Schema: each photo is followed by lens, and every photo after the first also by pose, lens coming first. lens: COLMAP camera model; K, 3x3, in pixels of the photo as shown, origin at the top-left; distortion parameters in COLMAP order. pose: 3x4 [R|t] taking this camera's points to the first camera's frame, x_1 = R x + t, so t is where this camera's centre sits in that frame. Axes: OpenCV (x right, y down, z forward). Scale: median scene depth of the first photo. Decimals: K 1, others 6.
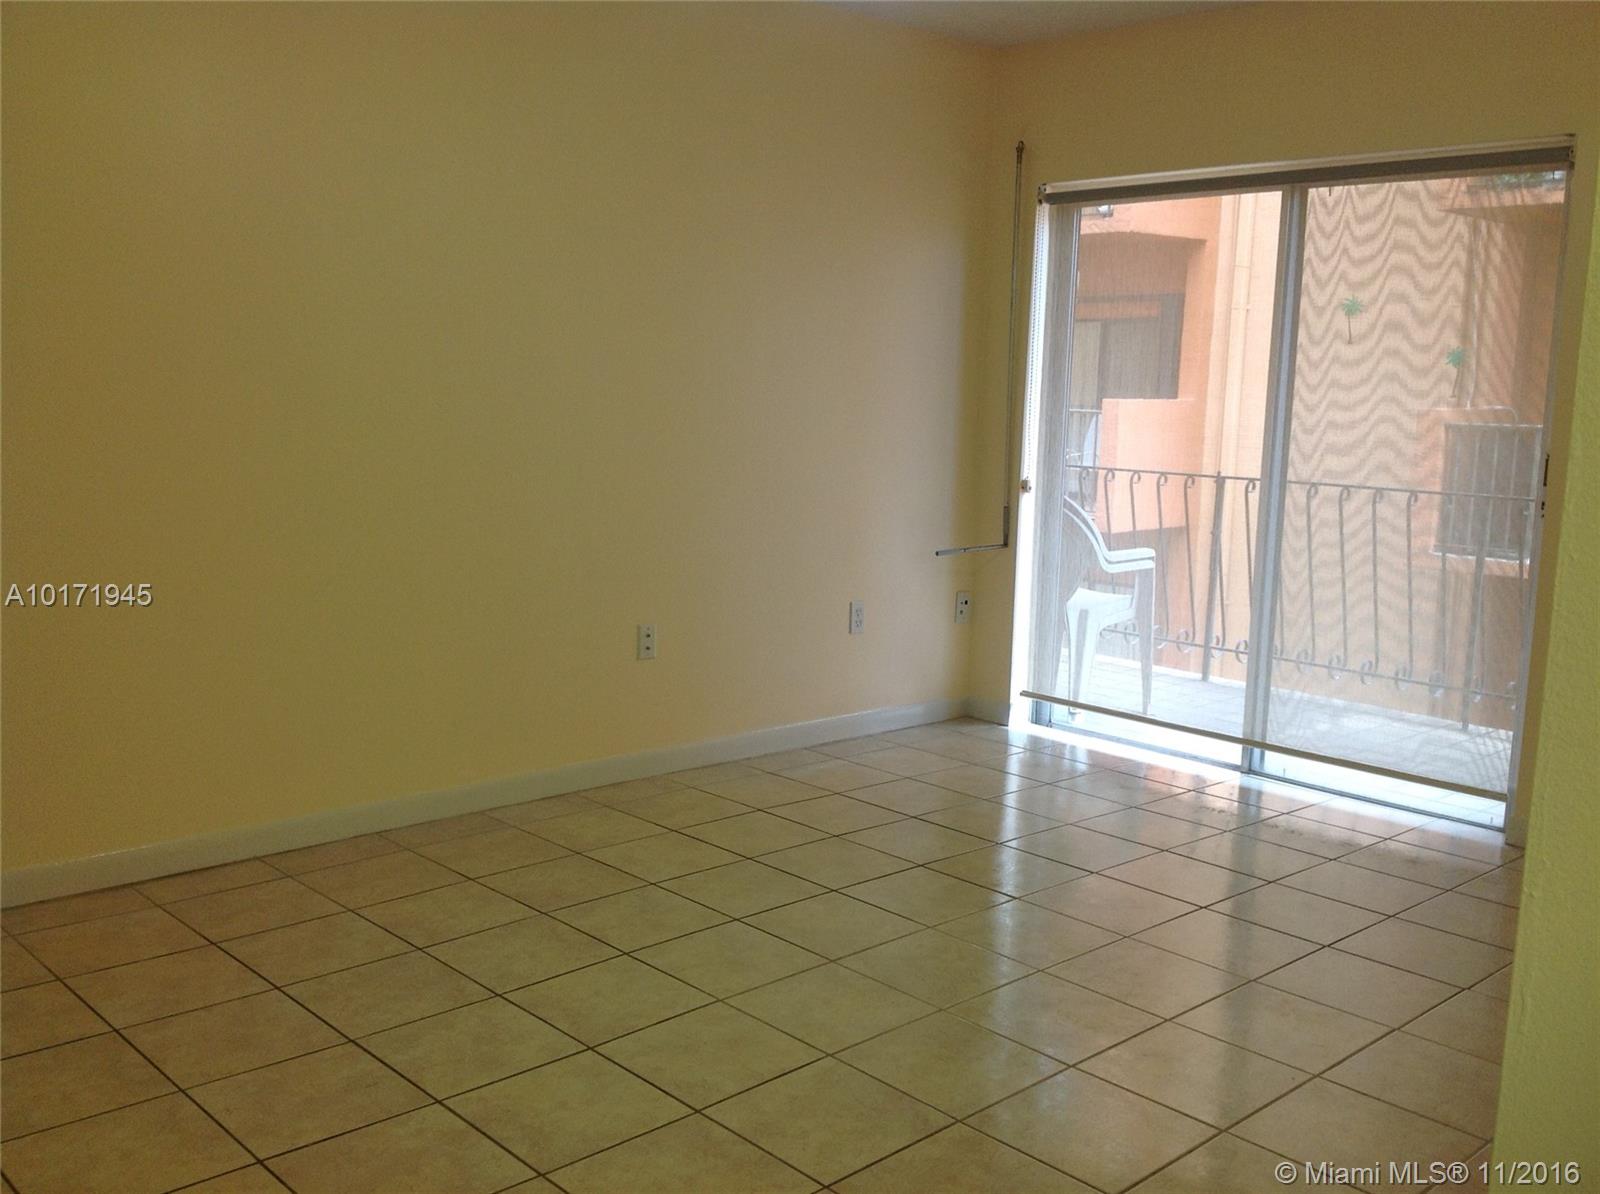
lens RADIAL K [[1510.4, 0, 773.2], [0, 1510.4, 602.0], [0, 0, 1]] dist [0.111032, -0.184382]
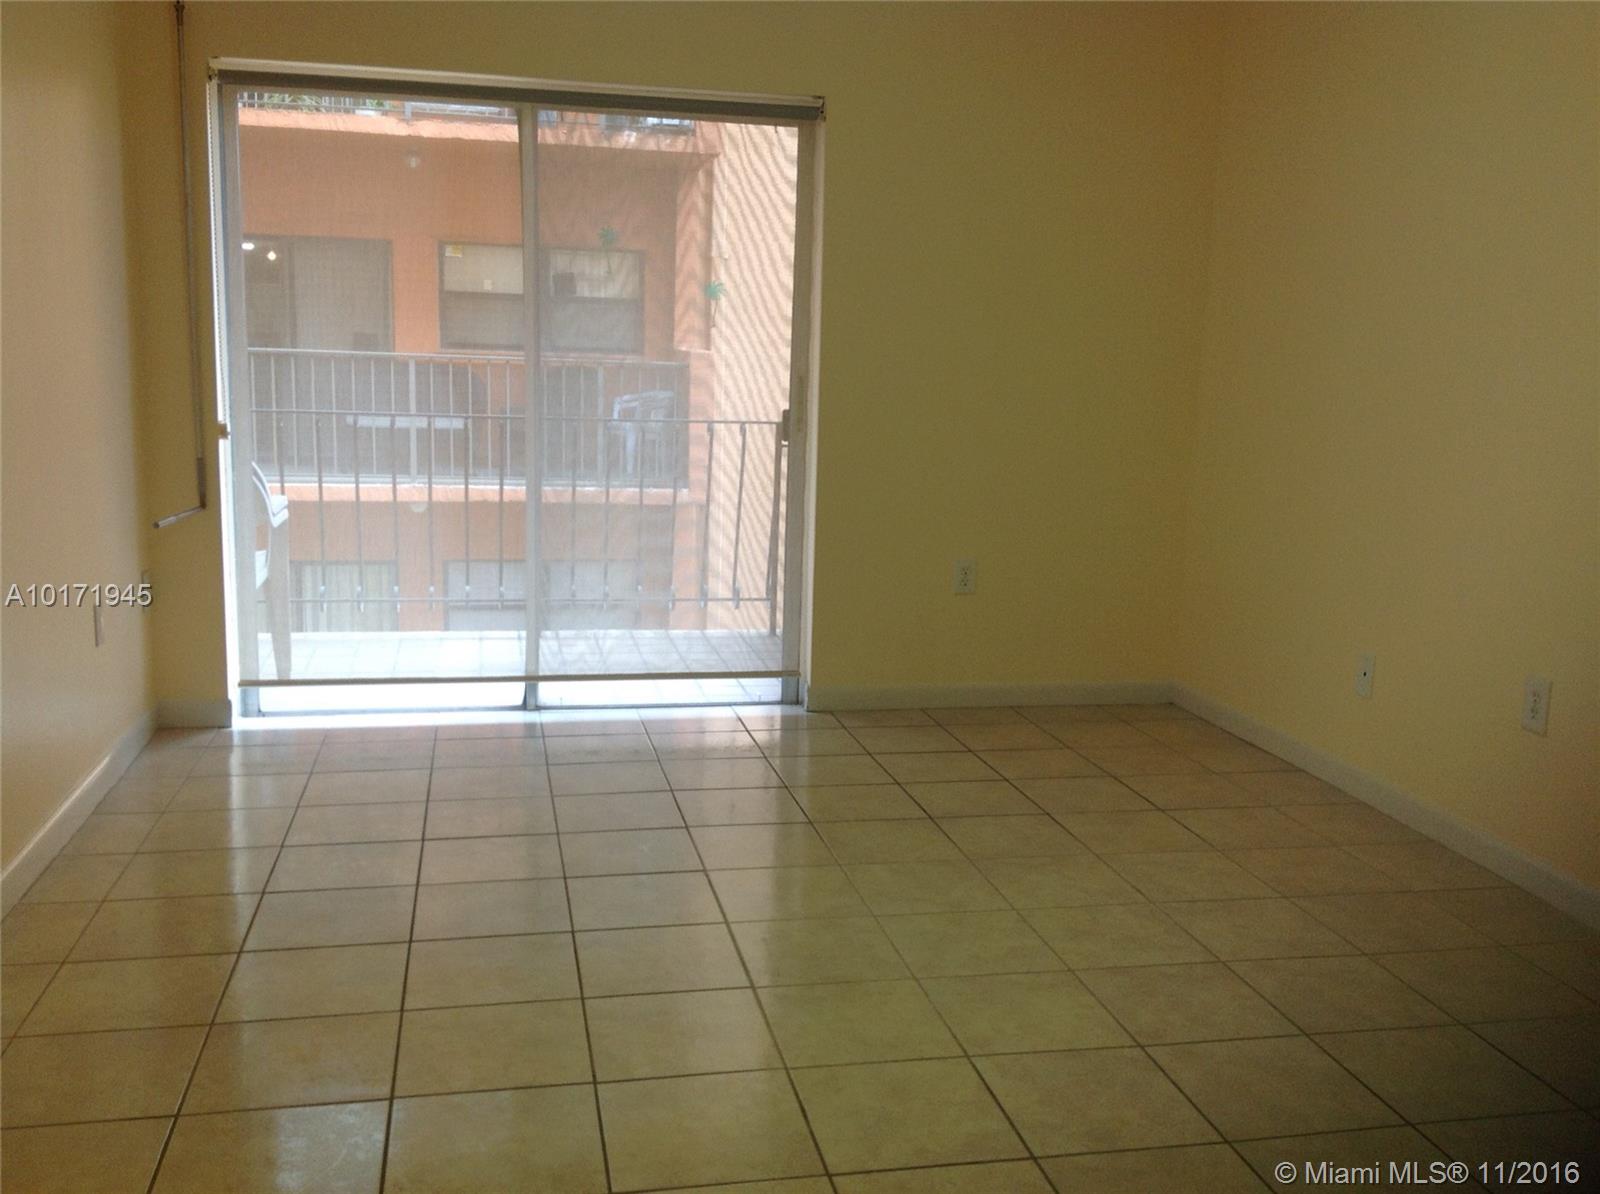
lens RADIAL K [[1510.4, 0, 773.2], [0, 1510.4, 602.0], [0, 0, 1]] dist [0.111032, -0.184382]
pose [[0.527002, -0.156421, 0.835345, -0.404946], [0.110596, 0.987180, 0.115080, -0.050734], [-0.842637, 0.031739, 0.537546, 0.331295]]
